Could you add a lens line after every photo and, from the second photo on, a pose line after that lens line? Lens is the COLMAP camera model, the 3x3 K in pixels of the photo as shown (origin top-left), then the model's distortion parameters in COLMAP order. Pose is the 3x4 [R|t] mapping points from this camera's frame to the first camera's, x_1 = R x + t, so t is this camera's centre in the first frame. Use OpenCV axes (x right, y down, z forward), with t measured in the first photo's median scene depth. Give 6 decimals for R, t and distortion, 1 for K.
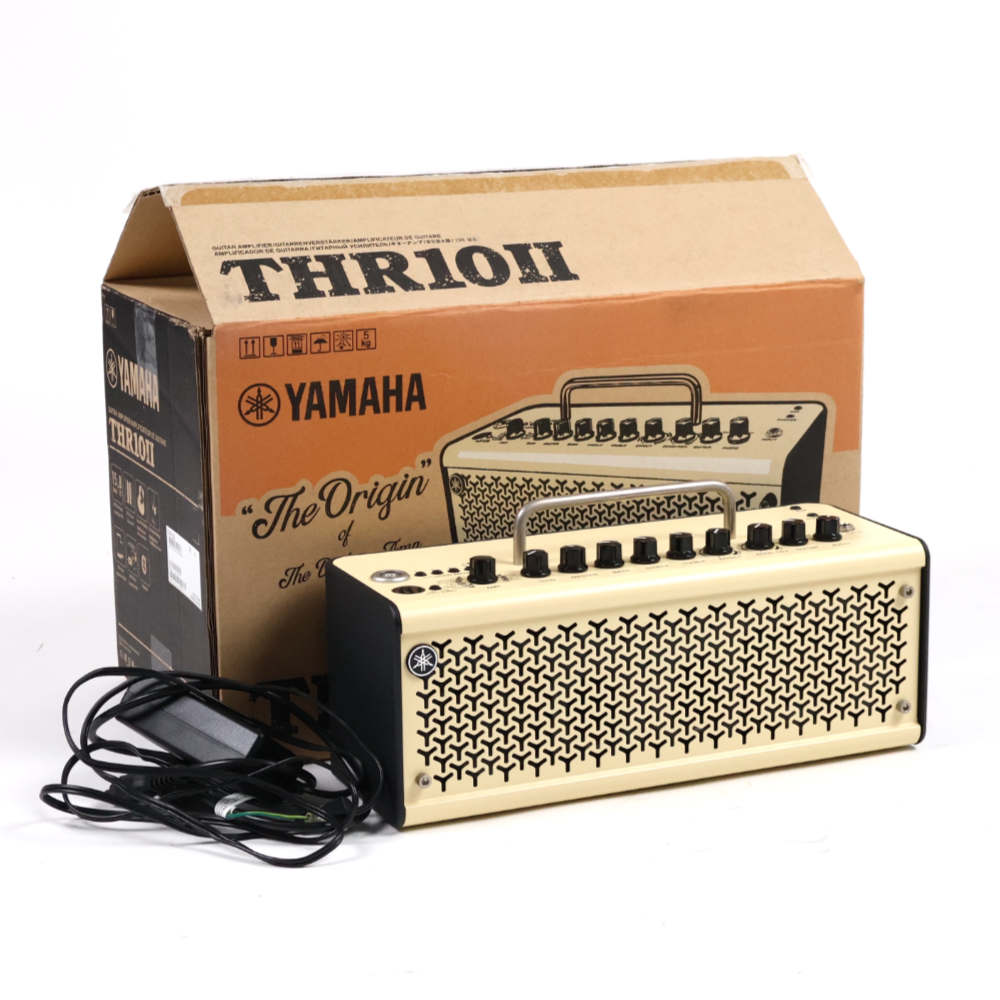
lens RADIAL K [[5394.0, 0, 500.2], [0, 5394.0, 500.7], [0, 0, 1]] dist [0.058140, 0.000000]
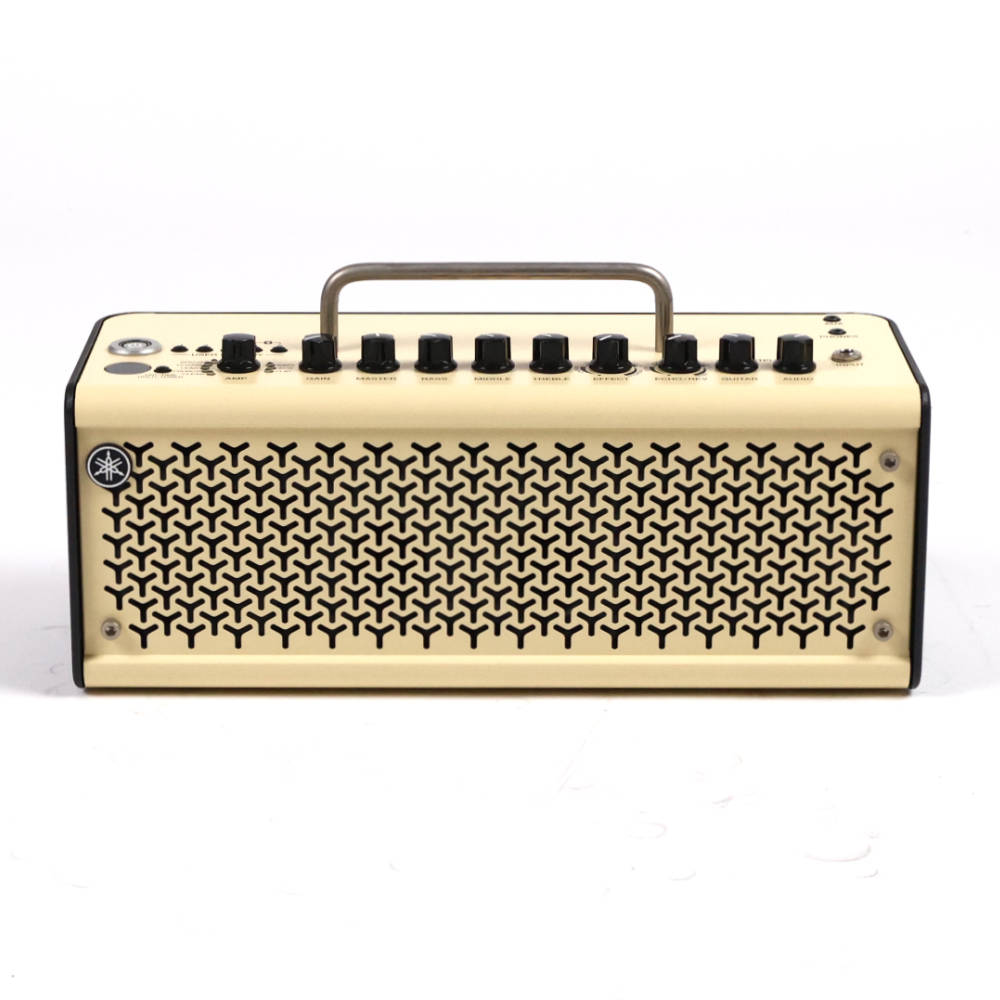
lens RADIAL K [[5394.0, 0, 500.1], [0, 5394.0, 499.2], [0, 0, 1]] dist [0.058140, 0.000000]
pose [[0.725808, 0.137826, -0.673948, 0.494304], [-0.079771, 0.989977, 0.116546, -0.052899], [0.683256, -0.030828, 0.729528, 0.481650]]
